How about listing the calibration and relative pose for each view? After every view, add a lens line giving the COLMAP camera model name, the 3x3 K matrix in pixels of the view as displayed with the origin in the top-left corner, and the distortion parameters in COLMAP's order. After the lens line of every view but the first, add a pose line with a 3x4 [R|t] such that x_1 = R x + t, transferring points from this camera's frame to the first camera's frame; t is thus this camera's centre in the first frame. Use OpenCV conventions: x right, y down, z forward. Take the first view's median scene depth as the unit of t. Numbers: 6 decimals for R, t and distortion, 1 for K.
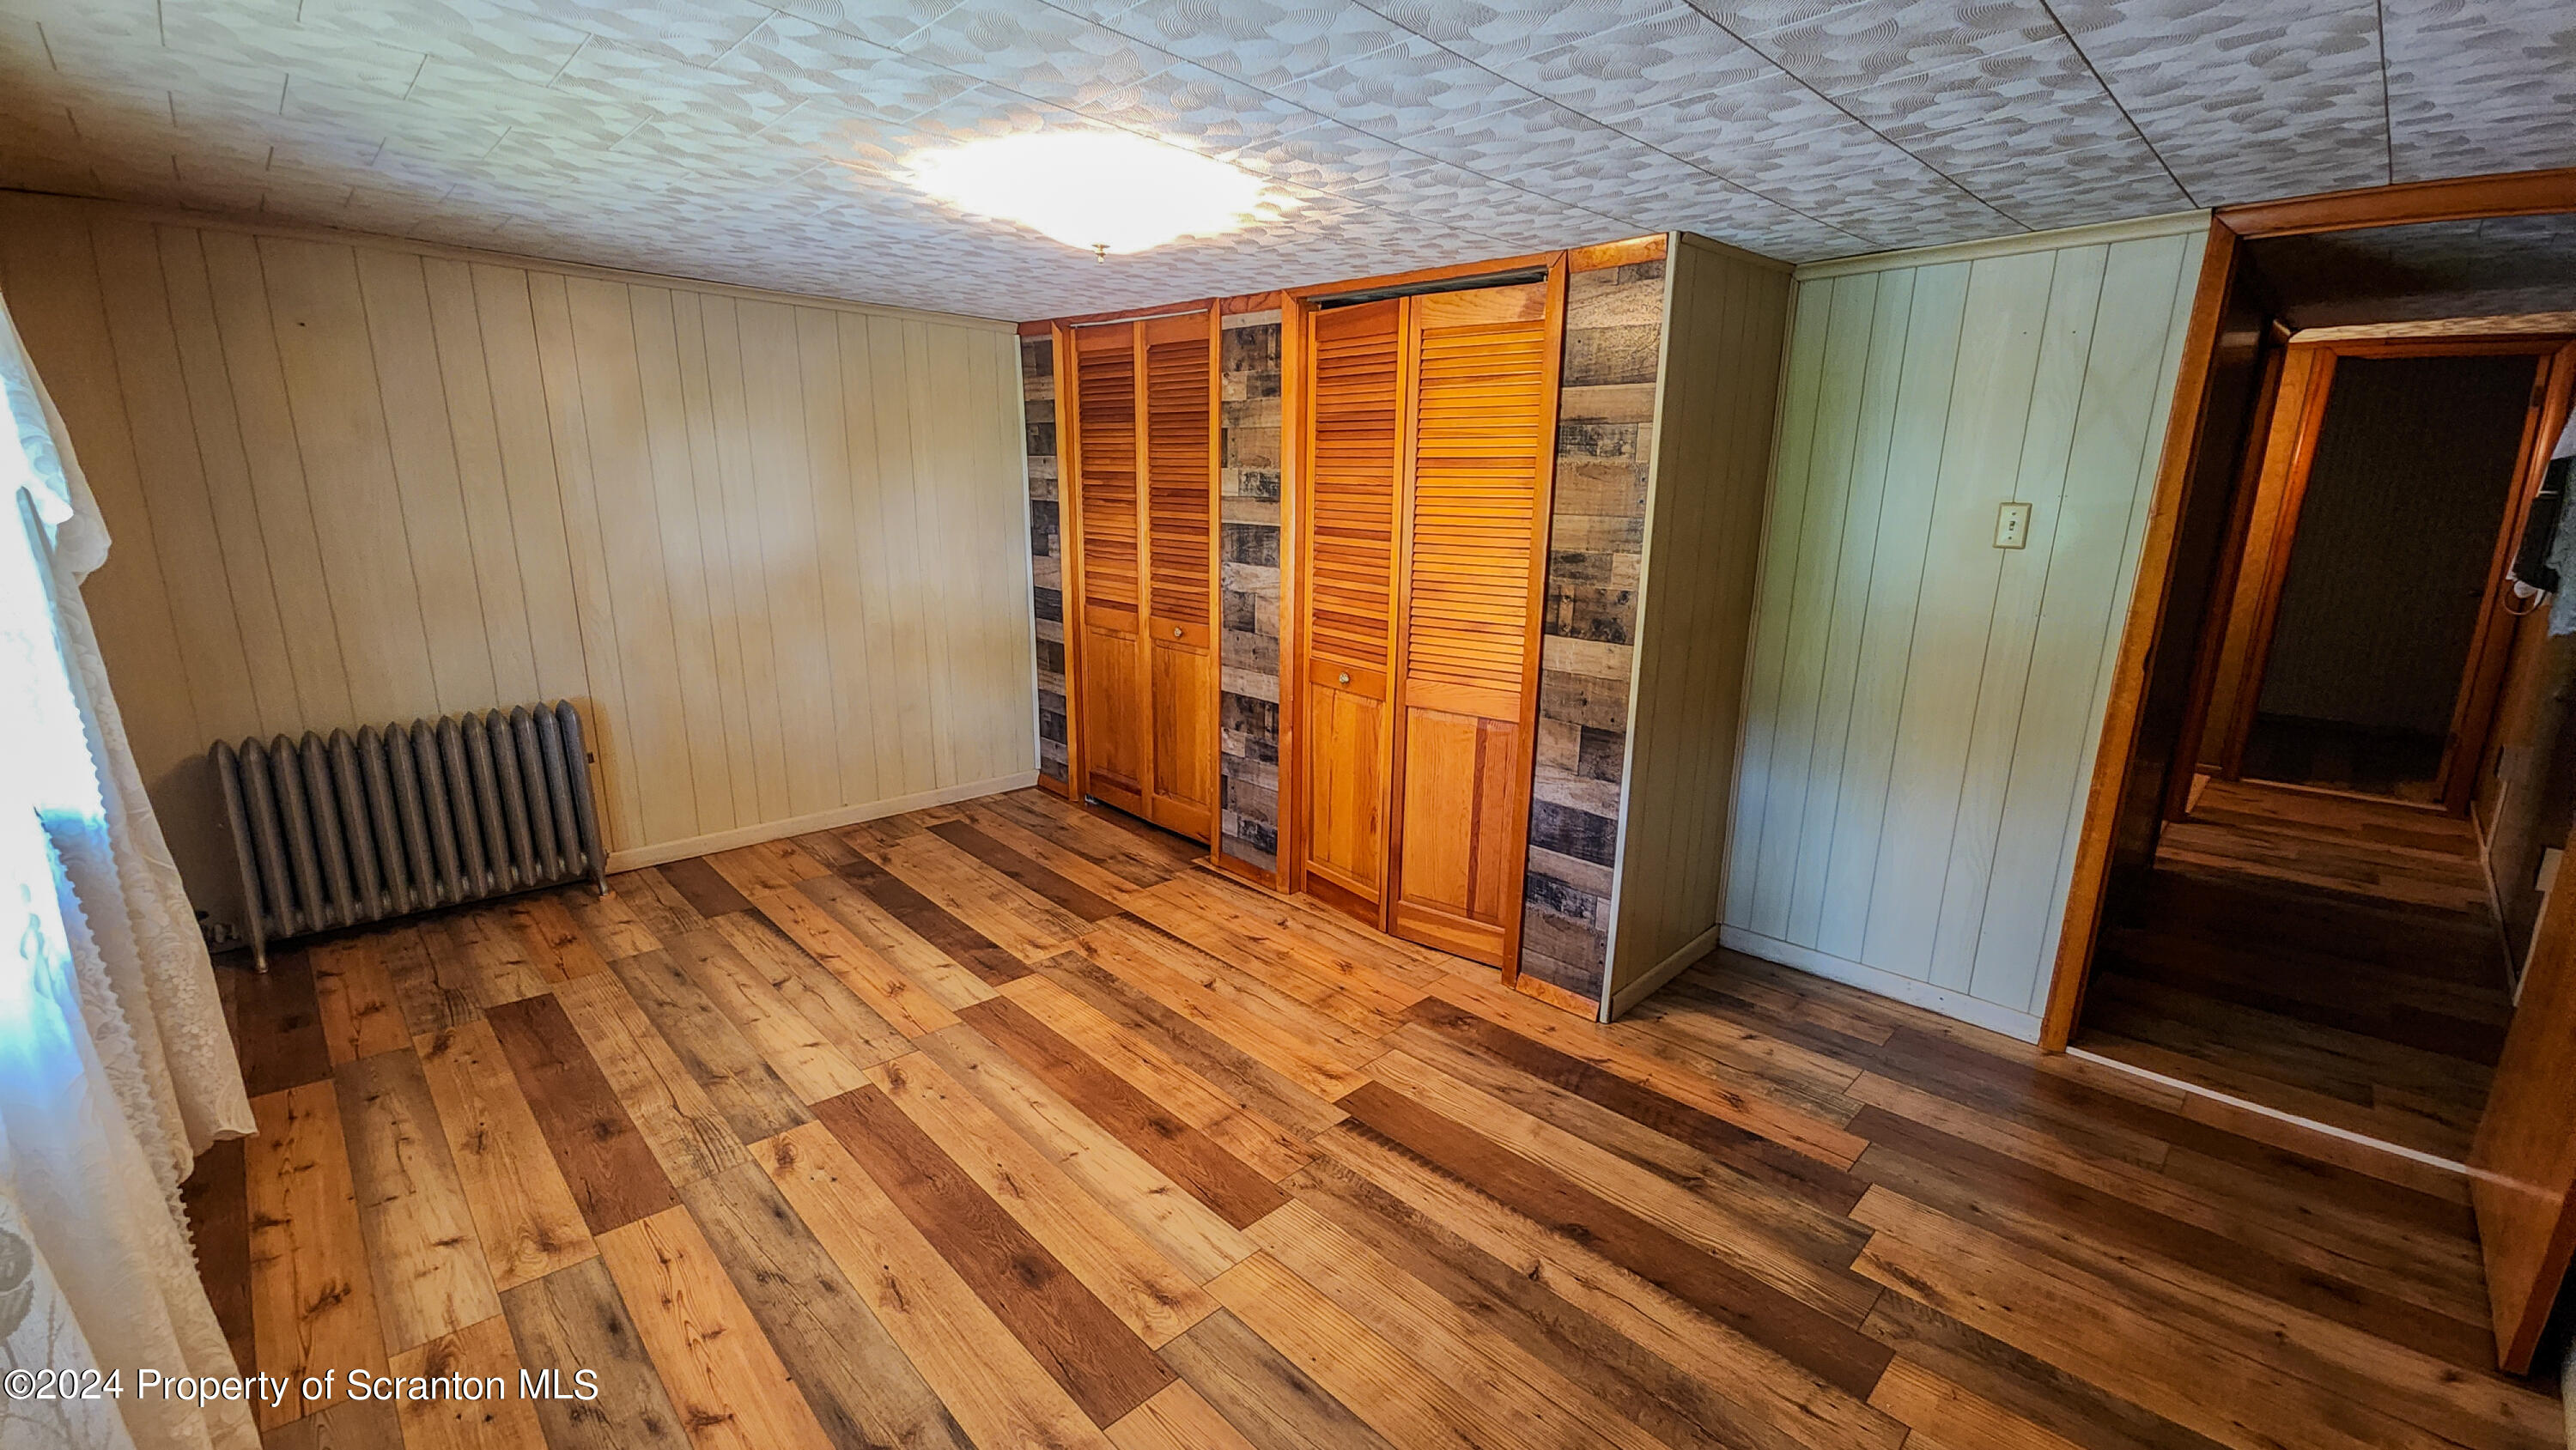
lens RADIAL K [[1054.8, 0, 1290.4], [0, 1054.8, 725.7], [0, 0, 1]] dist [0.001969, -0.000089]
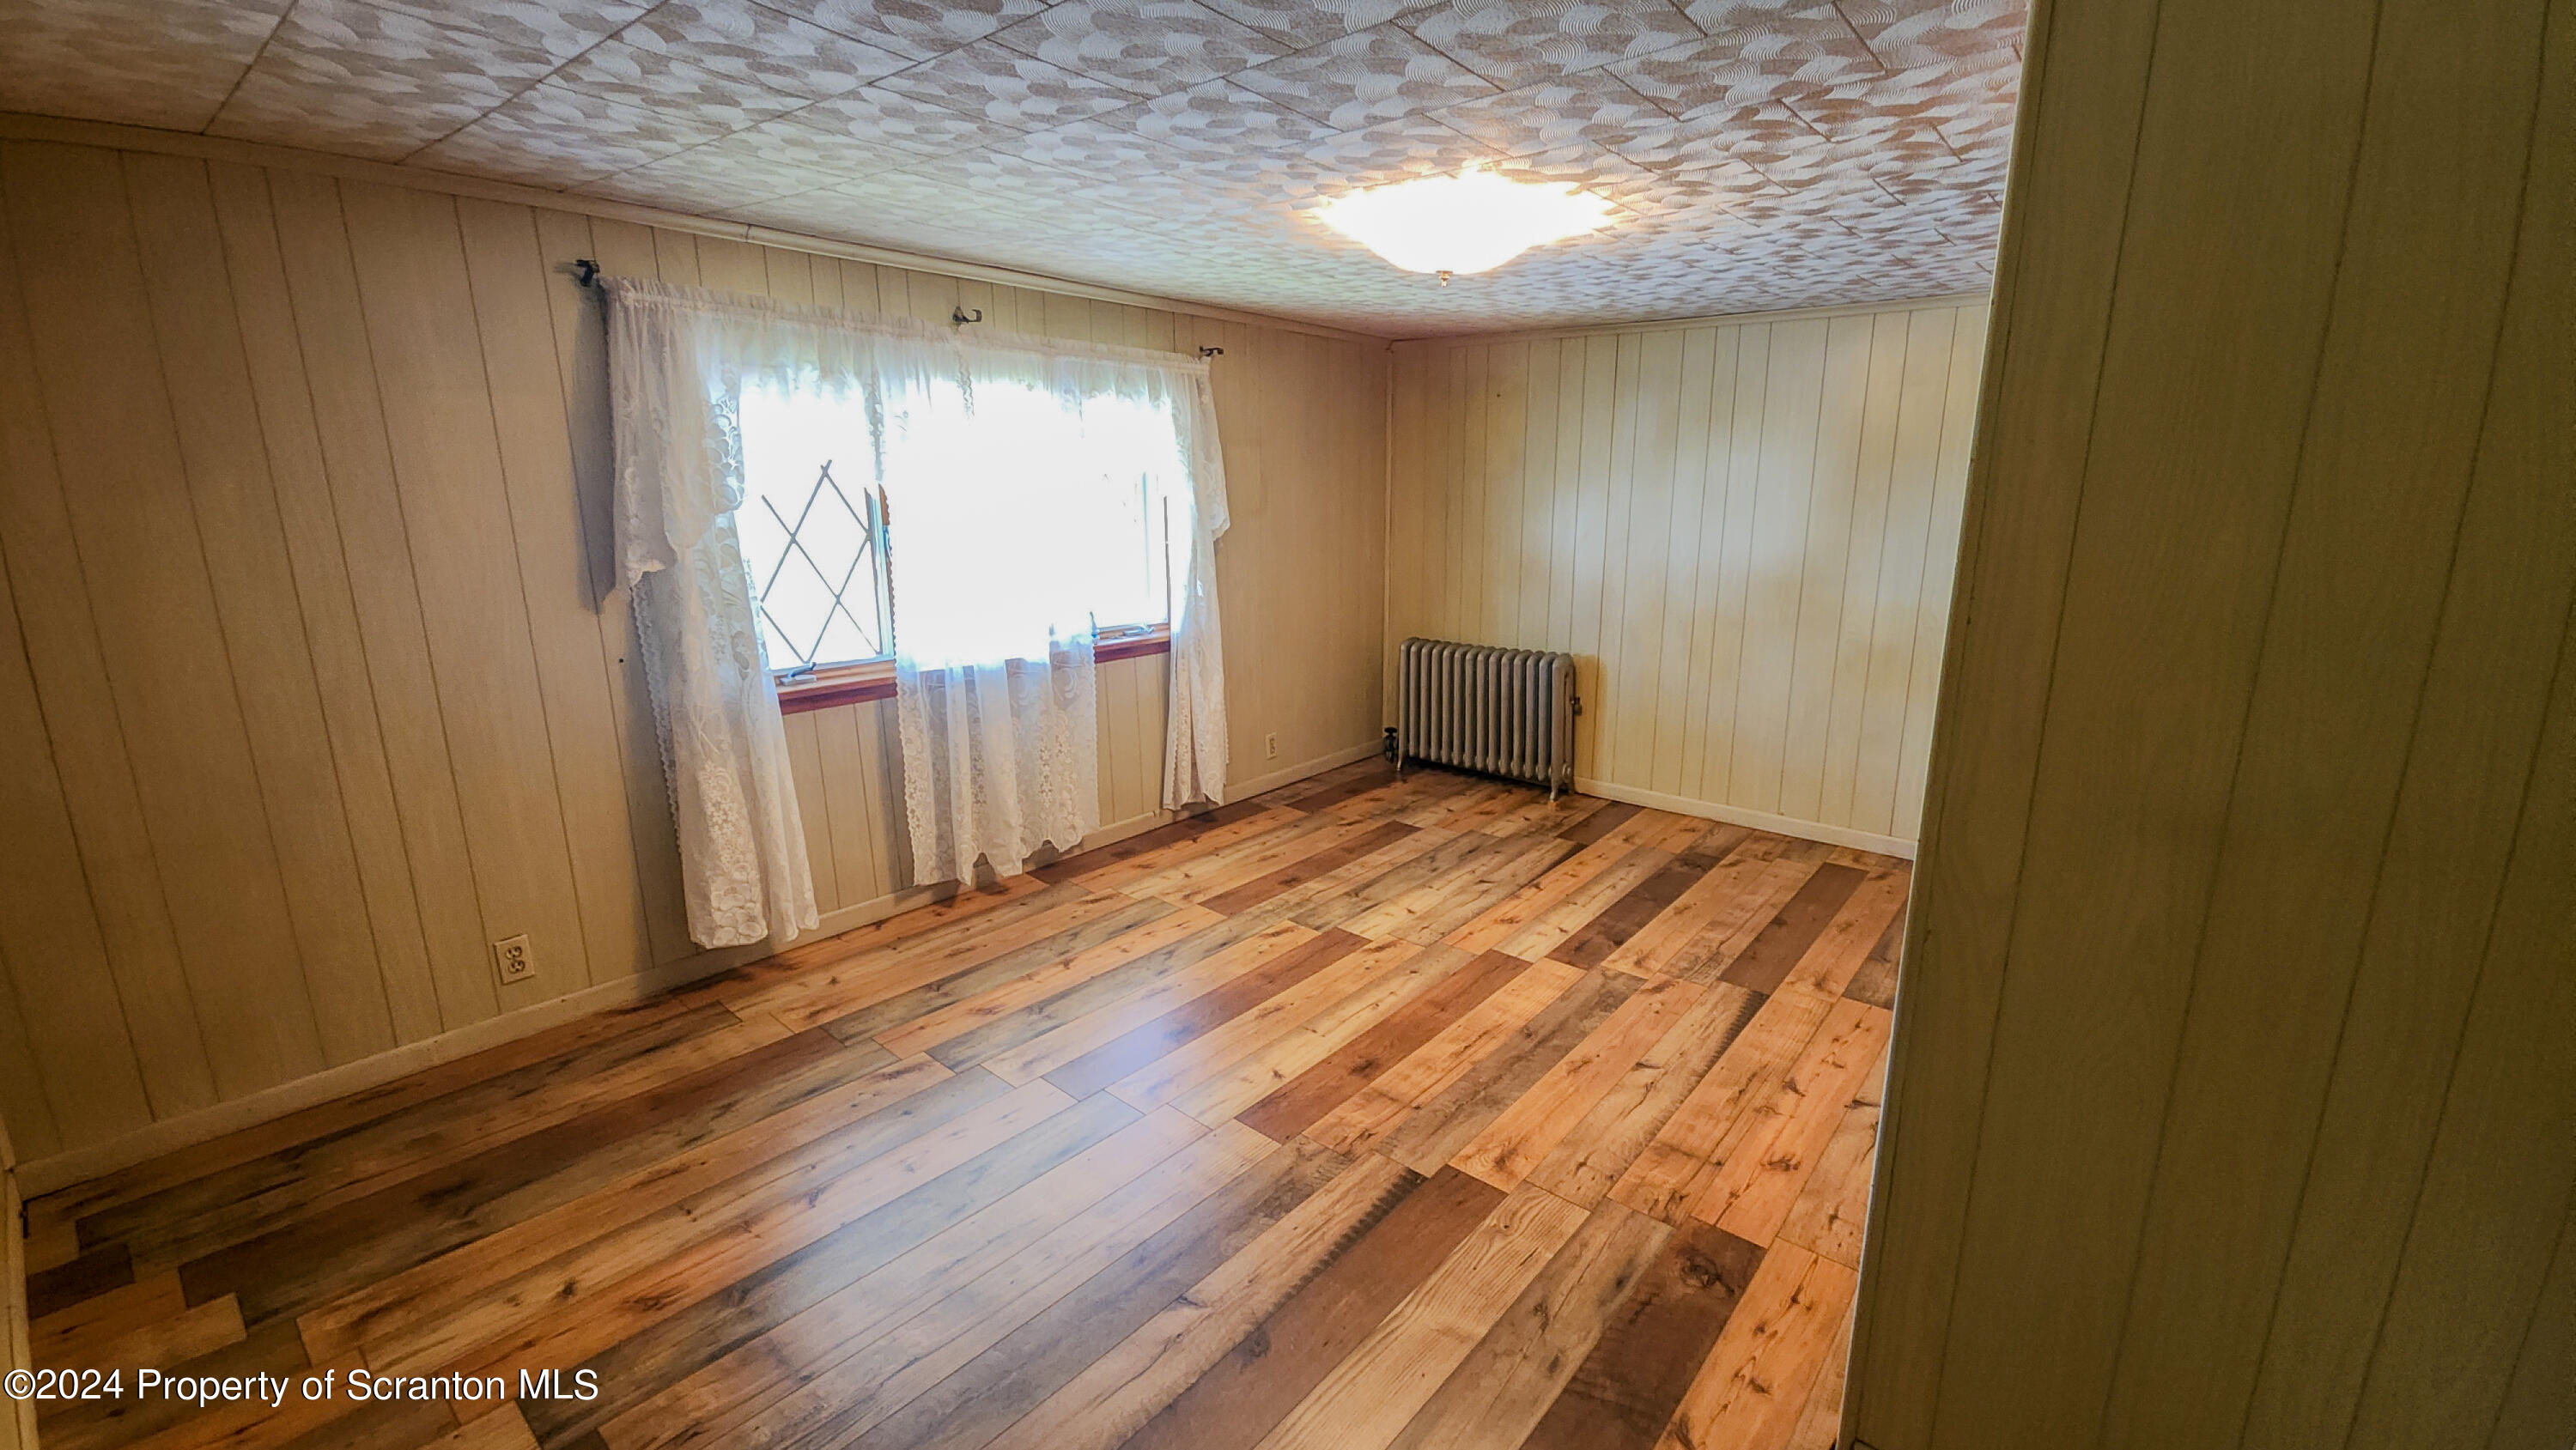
lens RADIAL K [[1054.8, 0, 1290.4], [0, 1054.8, 725.7], [0, 0, 1]] dist [0.001969, -0.000089]
pose [[0.092683, 0.206689, -0.974007, 0.701573], [-0.225425, 0.957173, 0.181666, -0.116042], [0.969842, 0.202728, 0.135307, 0.563347]]
